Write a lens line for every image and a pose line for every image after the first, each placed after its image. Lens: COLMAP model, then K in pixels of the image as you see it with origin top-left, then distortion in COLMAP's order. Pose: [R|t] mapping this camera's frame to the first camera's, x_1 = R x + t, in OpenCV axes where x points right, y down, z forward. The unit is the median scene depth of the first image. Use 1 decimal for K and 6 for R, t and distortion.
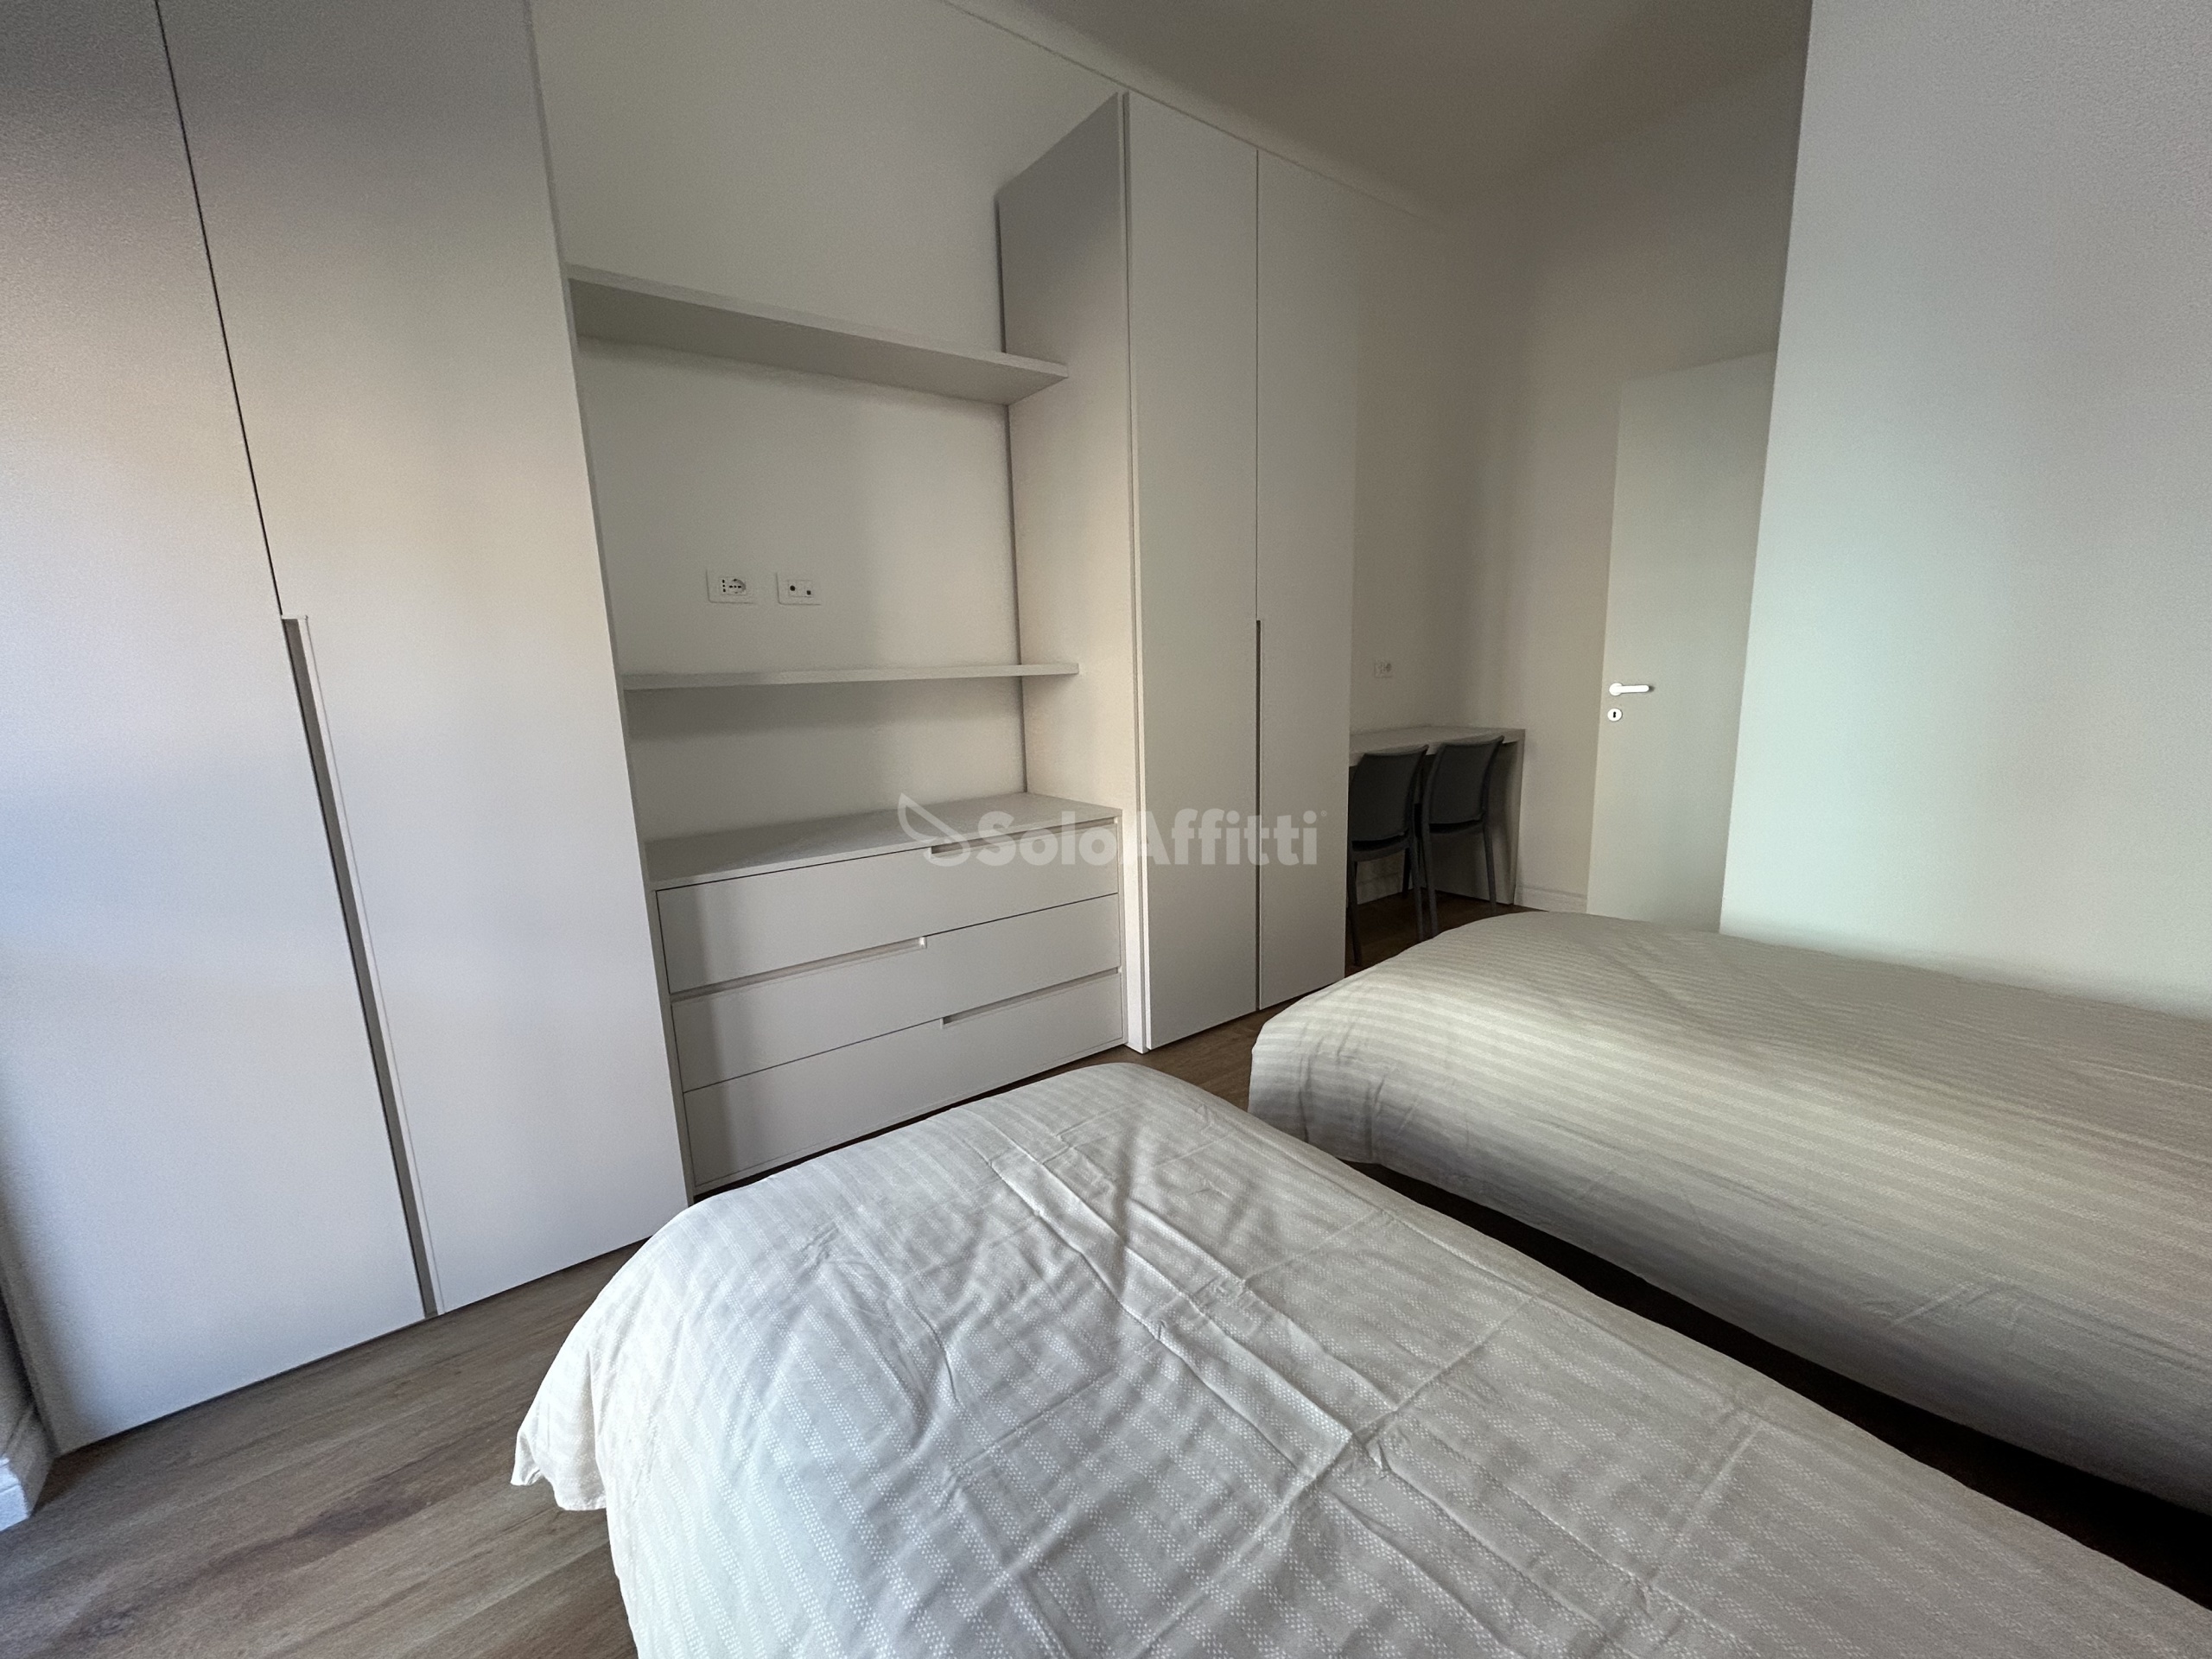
lens RADIAL K [[886.8, 0, 1108.4], [0, 886.8, 834.5], [0, 0, 1]] dist [-0.003846, 0.000727]
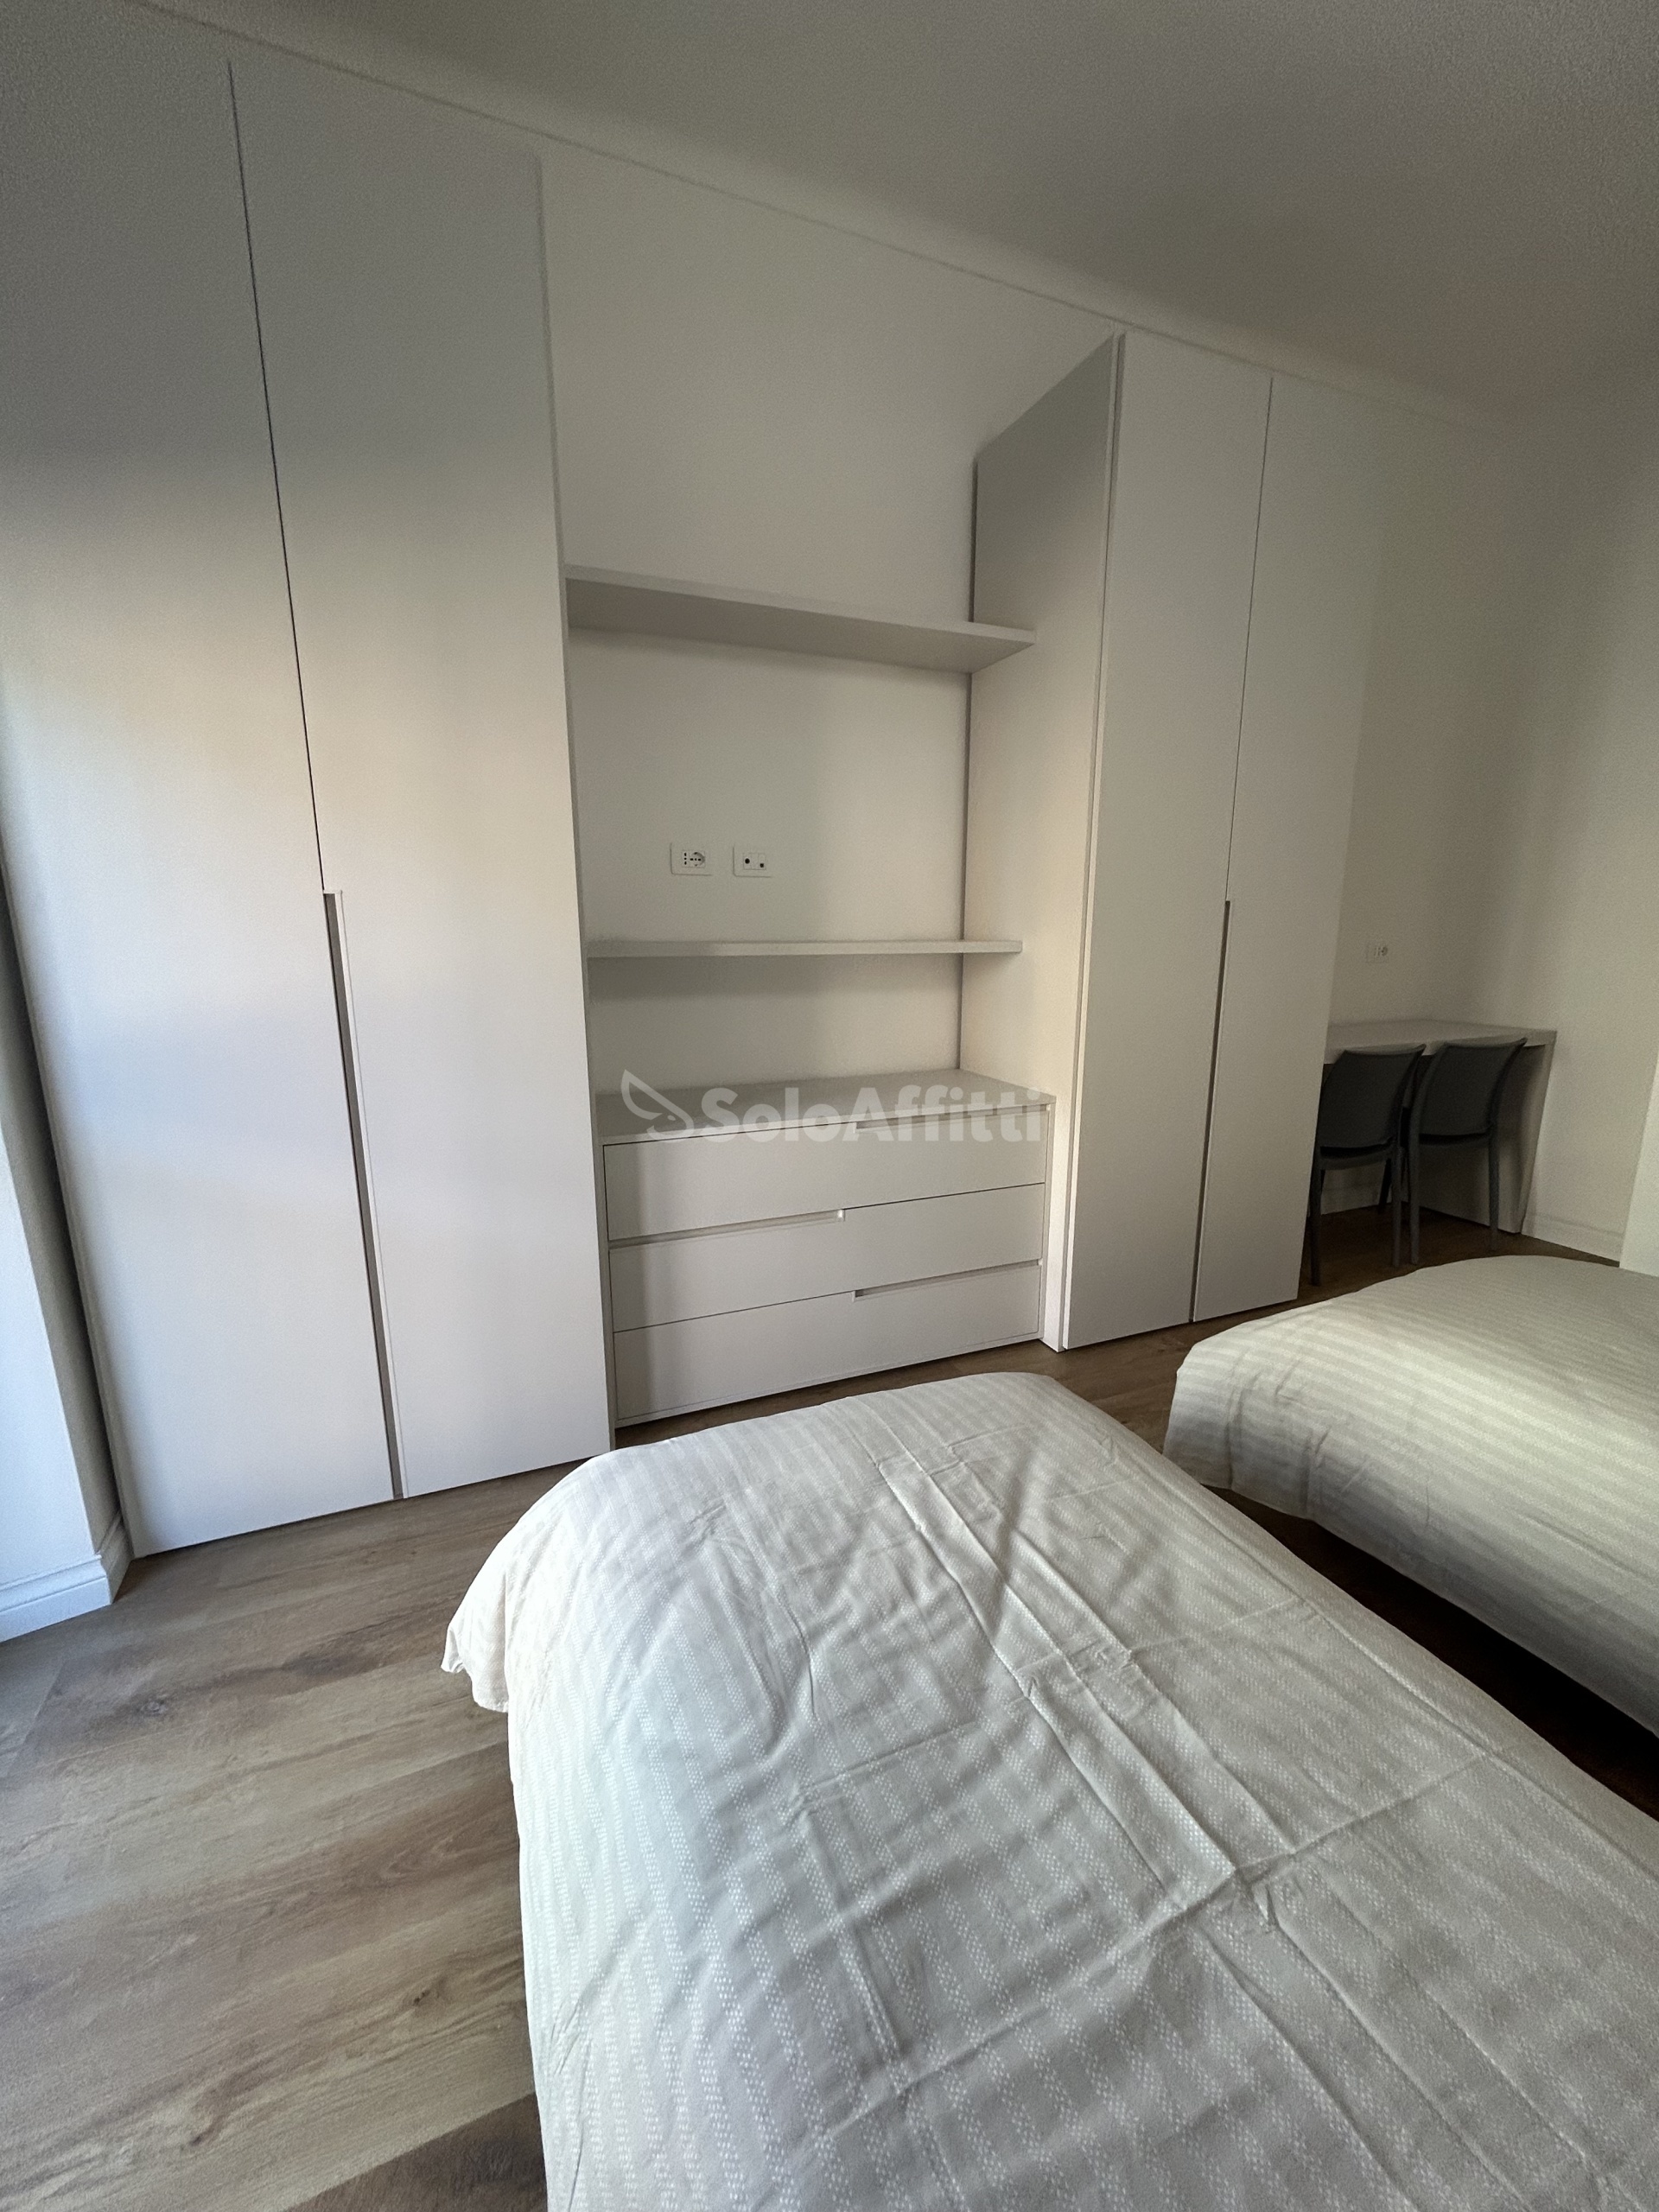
lens RADIAL K [[886.8, 0, 828.3], [0, 886.8, 1108.9], [0, 0, 1]] dist [-0.003846, 0.000727]
pose [[0.967031, 0.080476, -0.241608, 0.023884], [-0.076247, 0.996728, 0.026814, -0.055174], [0.242975, -0.007508, 0.970003, 0.031788]]
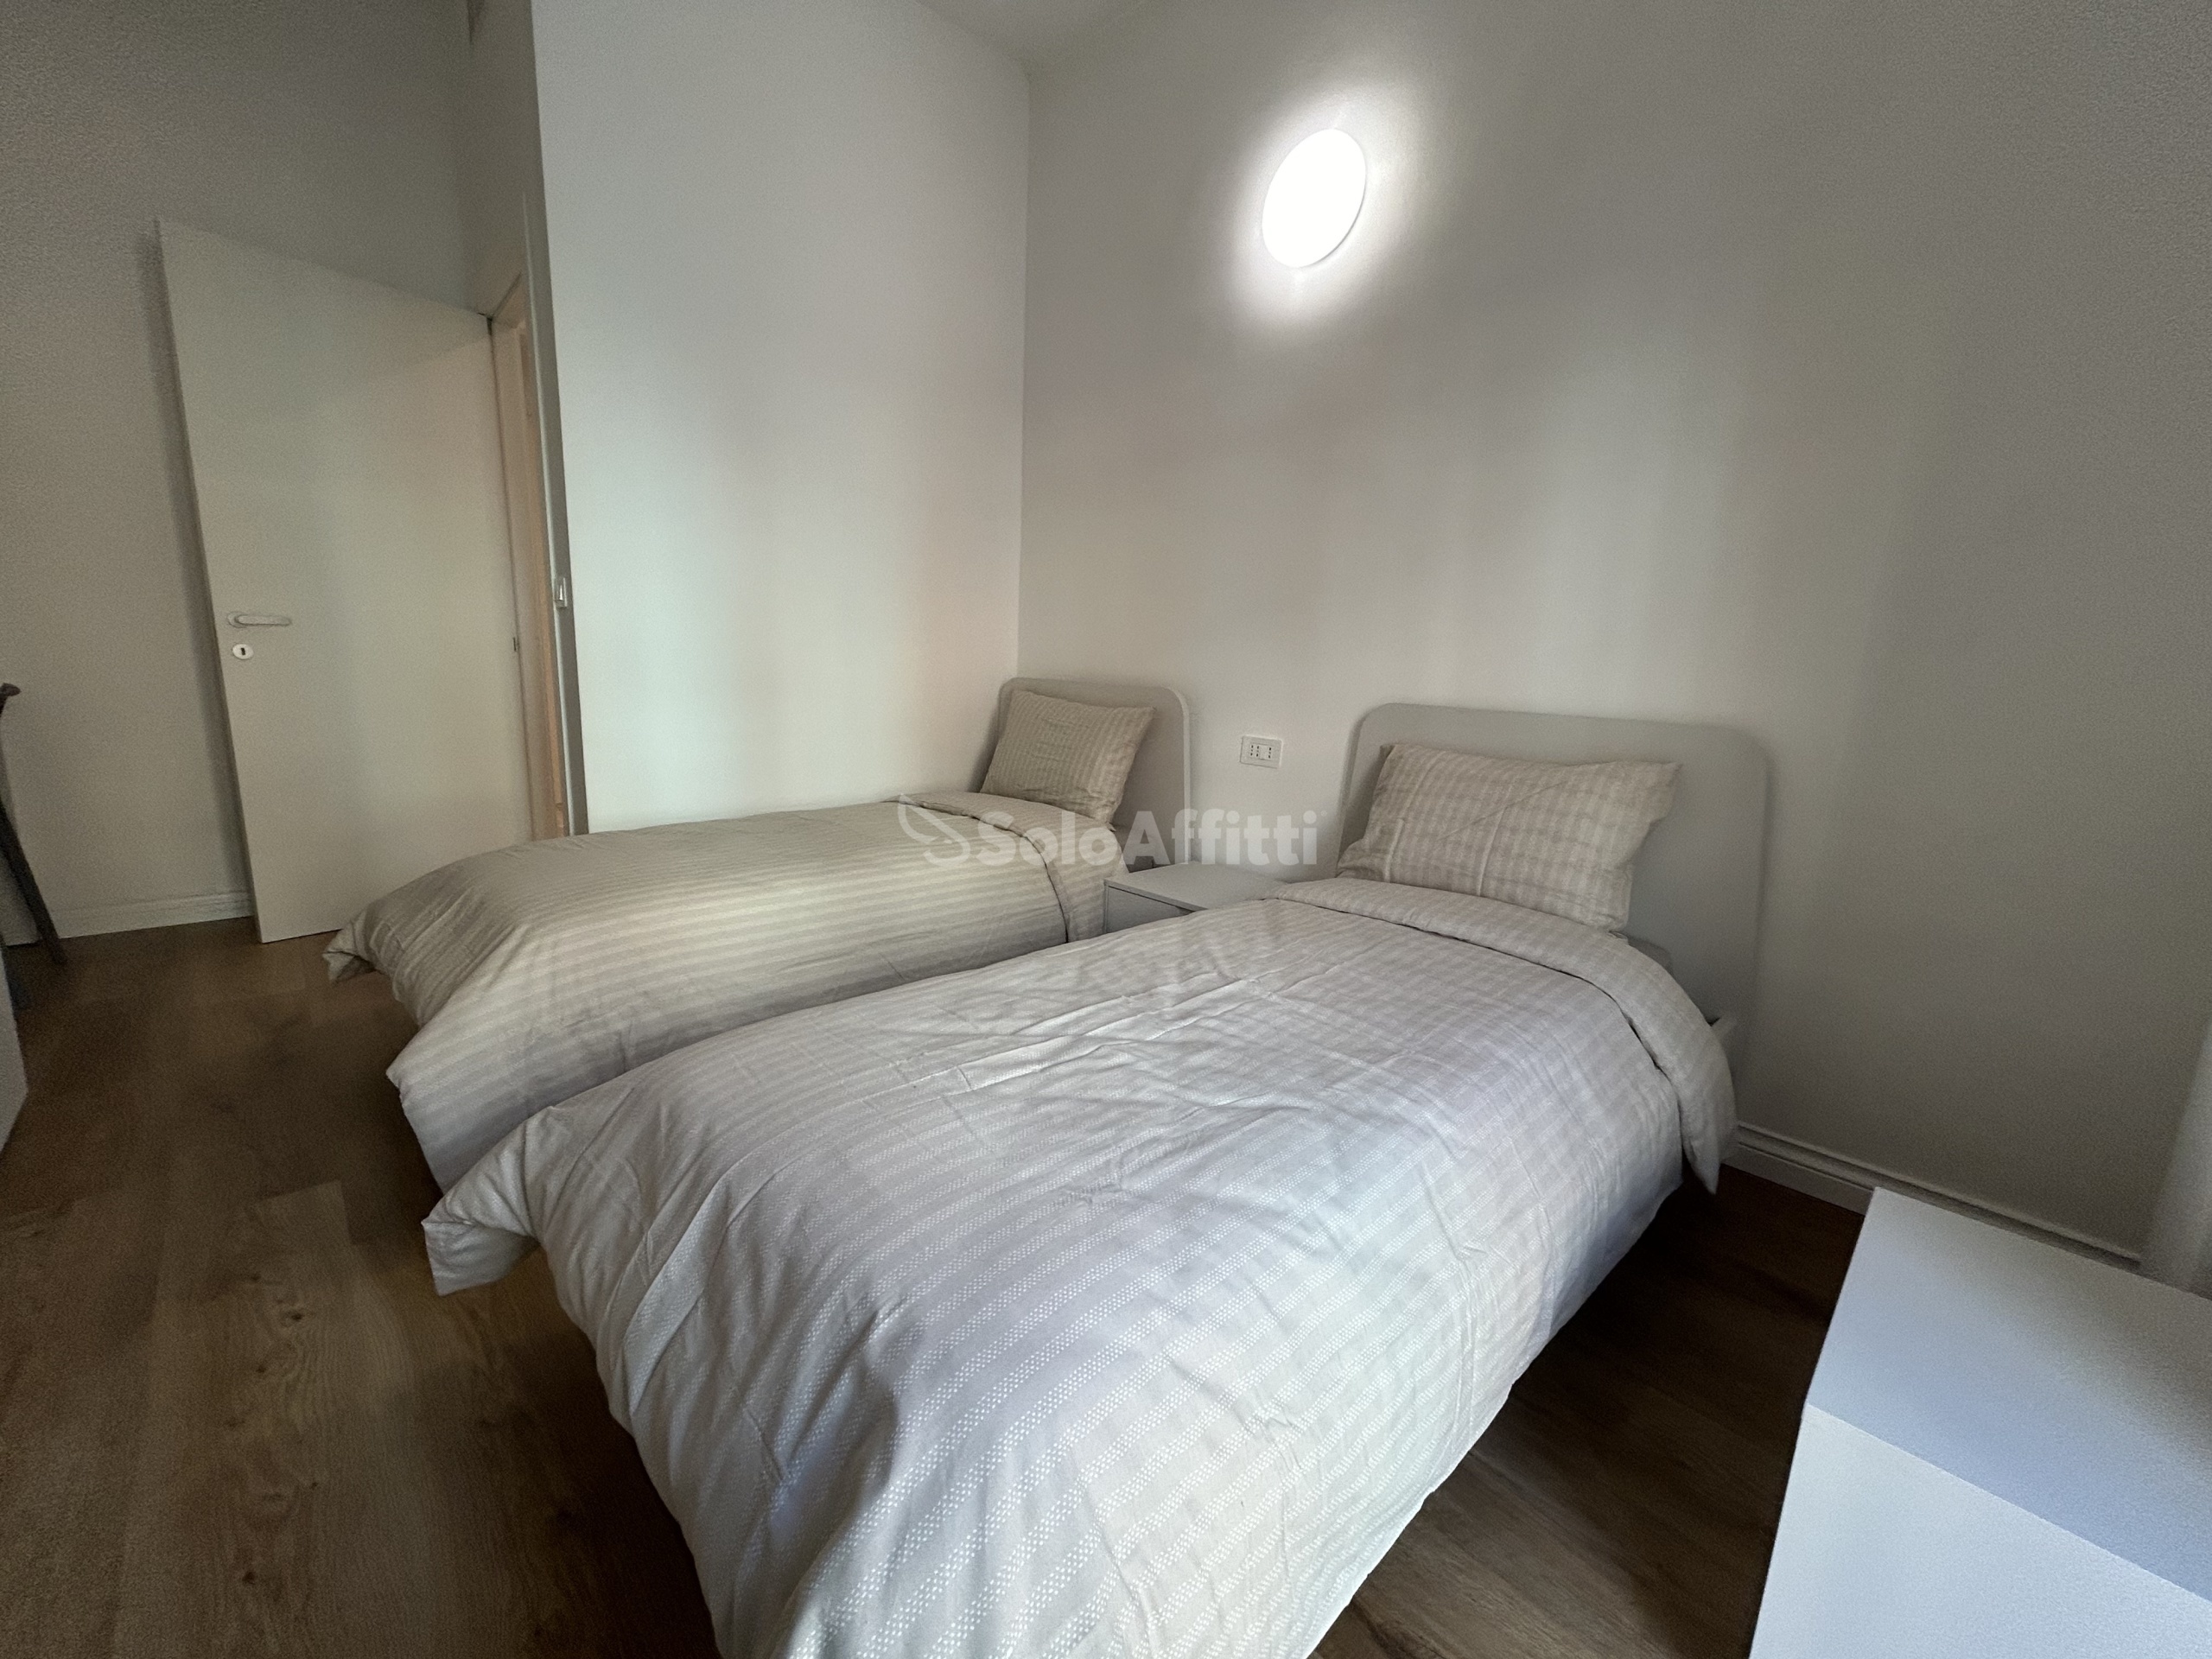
lens RADIAL K [[886.8, 0, 1104.9], [0, 886.8, 837.6], [0, 0, 1]] dist [-0.003846, 0.000727]
pose [[-0.105359, -0.169494, 0.979883, -1.072816], [0.149767, 0.971424, 0.184134, -0.000996], [-0.983092, 0.166154, -0.076964, 1.002576]]
